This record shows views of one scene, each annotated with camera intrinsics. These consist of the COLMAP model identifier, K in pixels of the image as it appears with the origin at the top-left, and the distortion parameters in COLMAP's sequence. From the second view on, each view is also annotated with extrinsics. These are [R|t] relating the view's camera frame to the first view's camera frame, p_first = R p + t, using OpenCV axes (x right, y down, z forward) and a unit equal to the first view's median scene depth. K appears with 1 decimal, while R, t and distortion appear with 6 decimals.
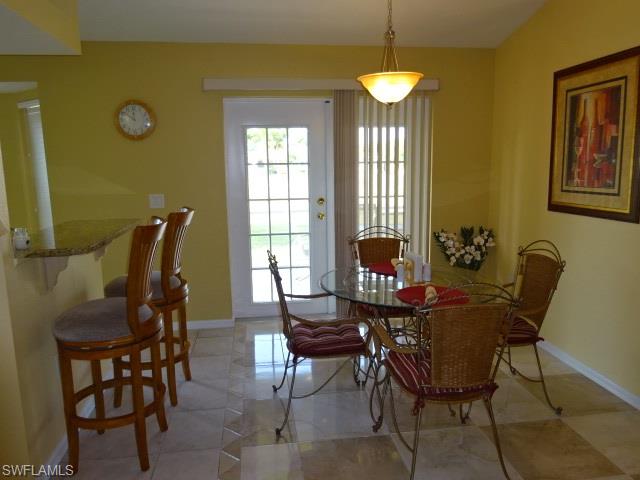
lens RADIAL K [[456.6, 0, 320.8], [0, 456.6, 240.9], [0, 0, 1]] dist [0.013732, -0.007882]
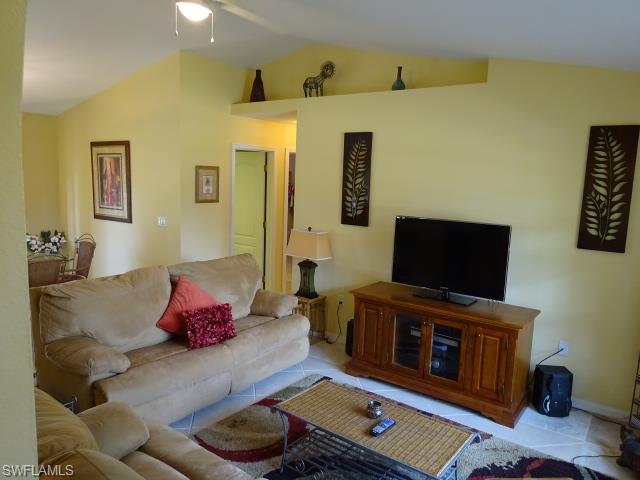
lens RADIAL K [[456.6, 0, 322.5], [0, 456.6, 244.9], [0, 0, 1]] dist [0.013732, -0.007882]
pose [[0.681416, -0.057795, 0.729611, -0.215005], [0.075582, 0.997104, 0.008395, 0.093178], [-0.727983, 0.049425, 0.683811, -0.910622]]
